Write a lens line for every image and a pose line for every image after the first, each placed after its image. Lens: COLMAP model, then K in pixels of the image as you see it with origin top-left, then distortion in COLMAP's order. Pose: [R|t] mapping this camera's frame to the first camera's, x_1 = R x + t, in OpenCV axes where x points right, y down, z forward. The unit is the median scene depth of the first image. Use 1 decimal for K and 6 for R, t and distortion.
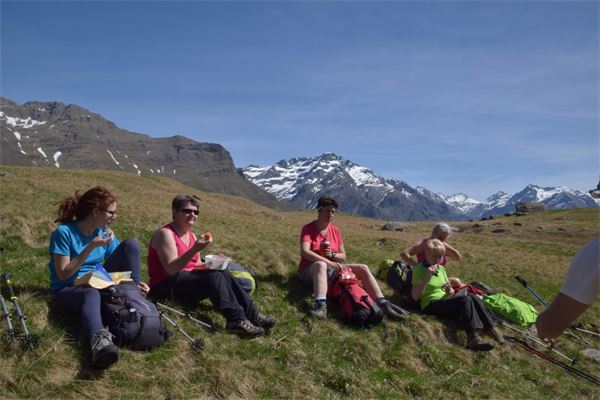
lens RADIAL K [[449.8, 0, 300.0], [0, 449.8, 200.0], [0, 0, 1]] dist [-0.115847, 0.105138]
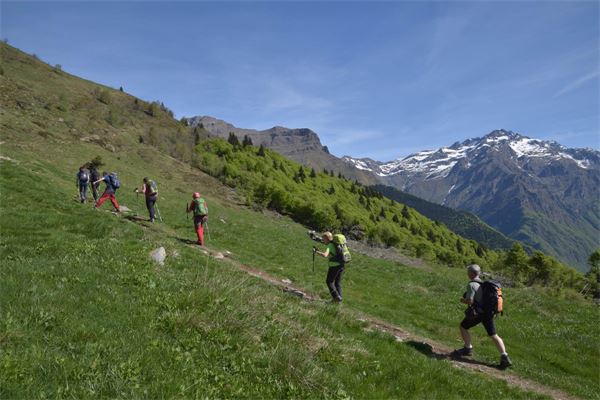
lens RADIAL K [[411.7, 0, 300.0], [0, 411.7, 200.0], [0, 0, 1]] dist [-0.133871, 0.065172]
pose [[0.860407, -0.064442, -0.505516, 0.136434], [0.071162, 0.997447, -0.006031, 0.029173], [0.504614, -0.030785, 0.862796, 0.003824]]
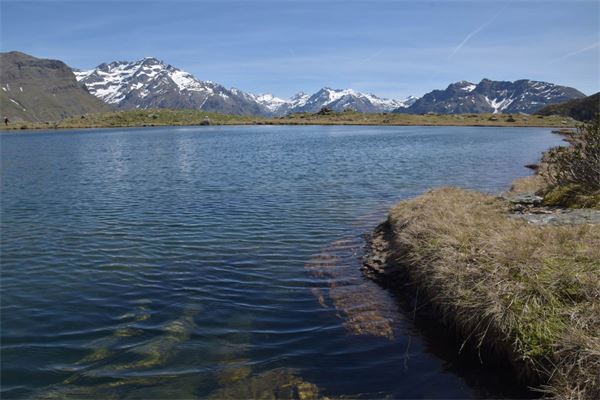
lens RADIAL K [[411.7, 0, 300.0], [0, 411.7, 200.0], [0, 0, 1]] dist [-0.133871, 0.065172]
pose [[0.910959, -0.094751, 0.401468, -0.025416], [-0.006827, 0.969665, 0.244341, -0.013185], [-0.412441, -0.225326, 0.882678, -0.046257]]
